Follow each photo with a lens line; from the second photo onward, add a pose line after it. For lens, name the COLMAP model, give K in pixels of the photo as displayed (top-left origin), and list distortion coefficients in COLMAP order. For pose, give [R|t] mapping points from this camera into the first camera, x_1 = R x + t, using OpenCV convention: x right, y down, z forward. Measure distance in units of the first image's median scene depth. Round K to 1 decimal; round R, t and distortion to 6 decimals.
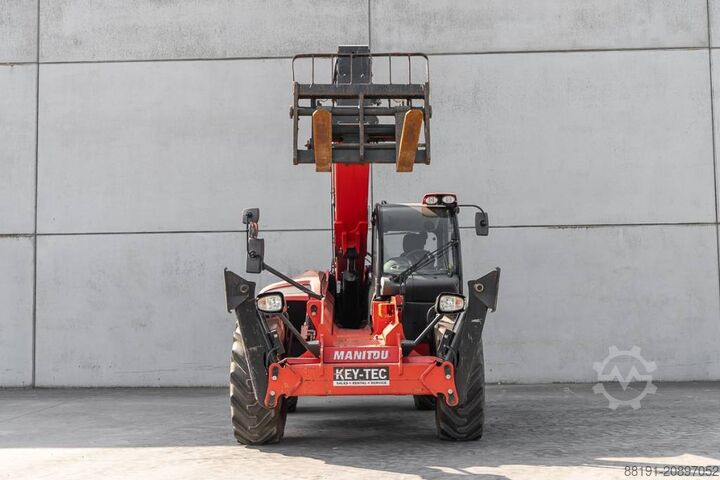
lens RADIAL K [[1054.1, 0, 360.0], [0, 1054.1, 240.0], [0, 0, 1]] dist [0.009281, -0.054390]
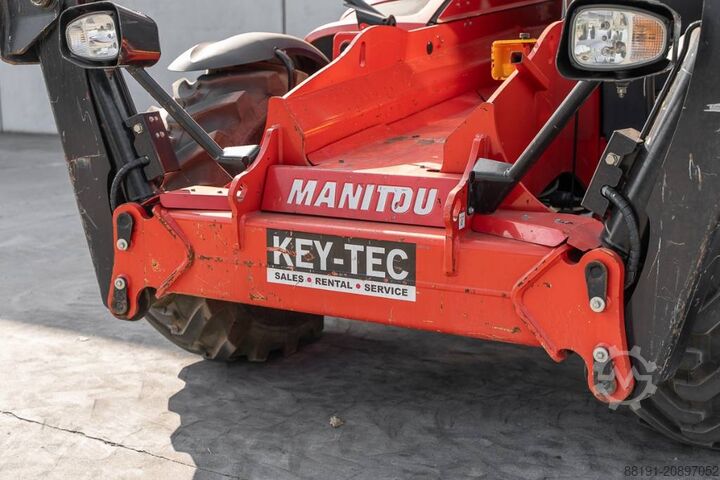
lens RADIAL K [[916.7, 0, 360.0], [0, 916.7, 240.0], [0, 0, 1]] dist [0.014006, -0.005566]
pose [[0.879742, 0.104849, -0.463745, 0.138749], [0.023240, 0.964732, 0.262206, 0.046899], [0.474882, -0.241451, 0.846279, 0.760172]]
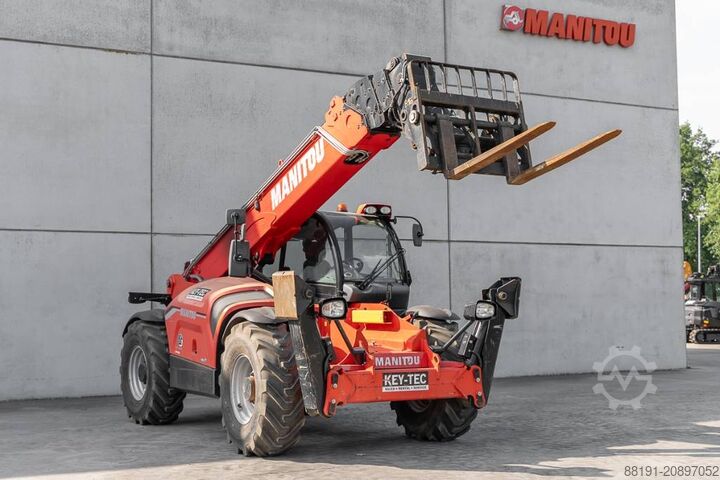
lens RADIAL K [[1035.2, 0, 330.8], [0, 1035.2, 242.3], [0, 0, 1]] dist [-0.005402, 0.014600]
pose [[0.879946, 0.037793, 0.473569, -0.537371], [-0.034373, 0.999283, -0.015877, 0.013523], [-0.473829, -0.002308, 0.880614, 0.156596]]
